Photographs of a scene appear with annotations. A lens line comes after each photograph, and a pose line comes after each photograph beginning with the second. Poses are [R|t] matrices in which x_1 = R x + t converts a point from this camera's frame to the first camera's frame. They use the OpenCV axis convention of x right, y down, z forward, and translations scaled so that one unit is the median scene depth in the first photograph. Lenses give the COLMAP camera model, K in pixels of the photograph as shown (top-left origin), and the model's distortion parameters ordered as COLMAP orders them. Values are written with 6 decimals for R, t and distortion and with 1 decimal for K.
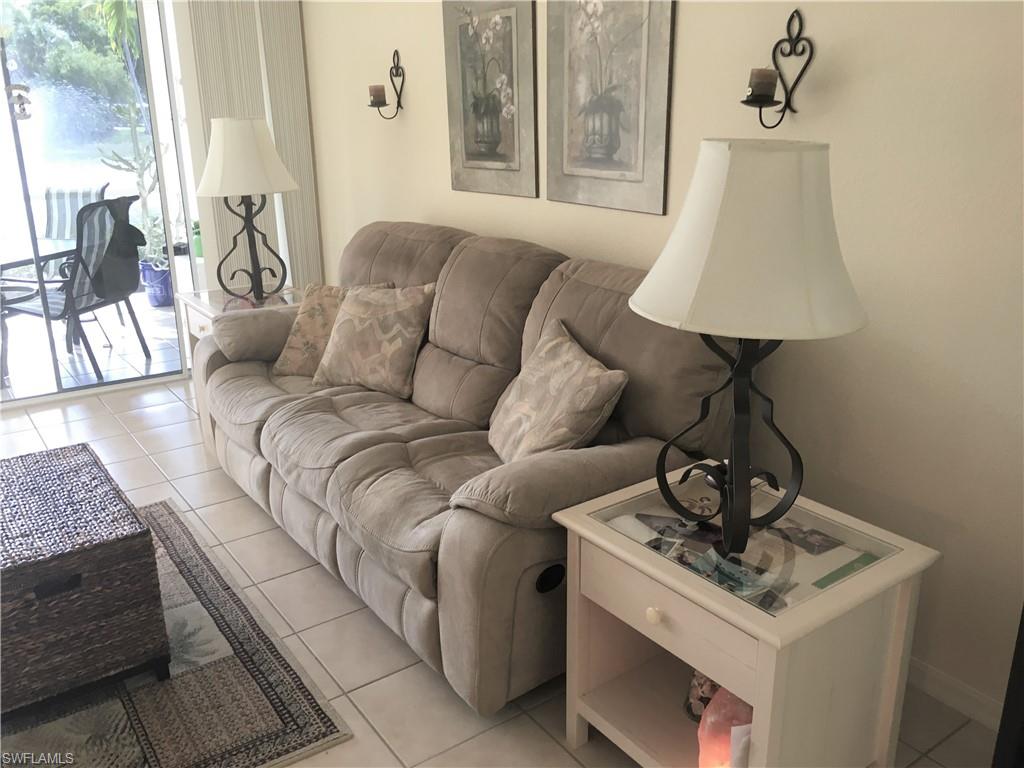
lens RADIAL K [[873.8, 0, 511.4], [0, 873.8, 387.8], [0, 0, 1]] dist [0.031660, -0.032197]
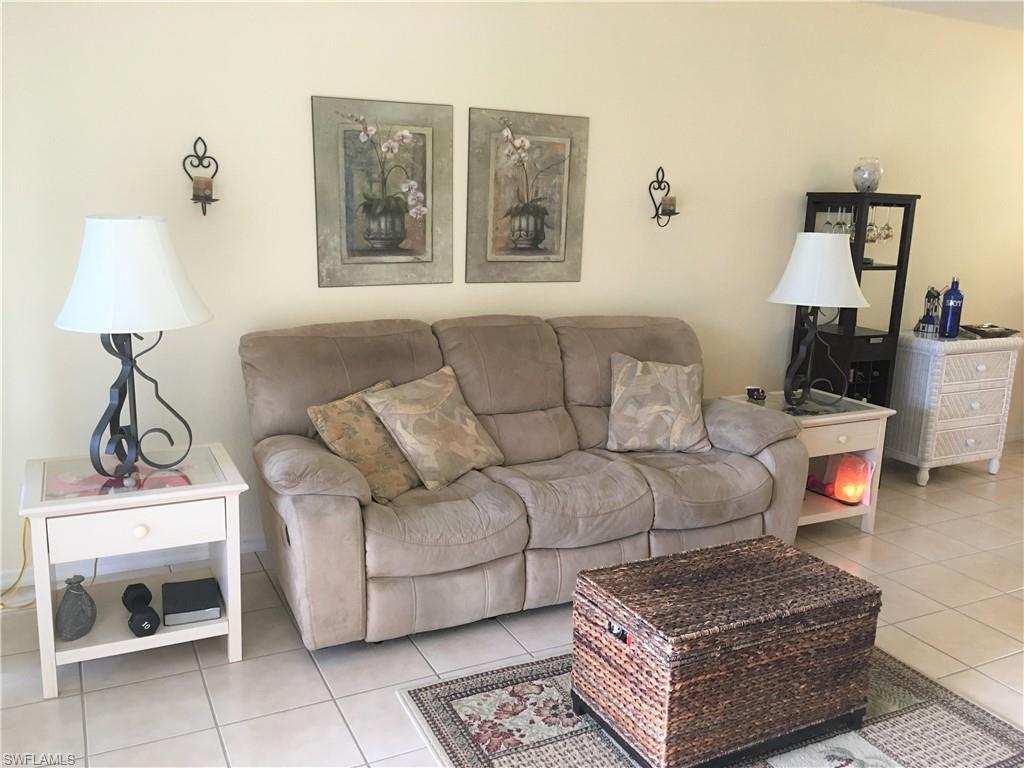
lens RADIAL K [[873.8, 0, 511.2], [0, 873.8, 380.1], [0, 0, 1]] dist [0.031660, -0.032197]
pose [[0.145122, -0.186605, 0.971657, -1.167554], [0.273624, 0.951322, 0.141833, -0.240688], [-0.950826, 0.245286, 0.189117, 0.737389]]
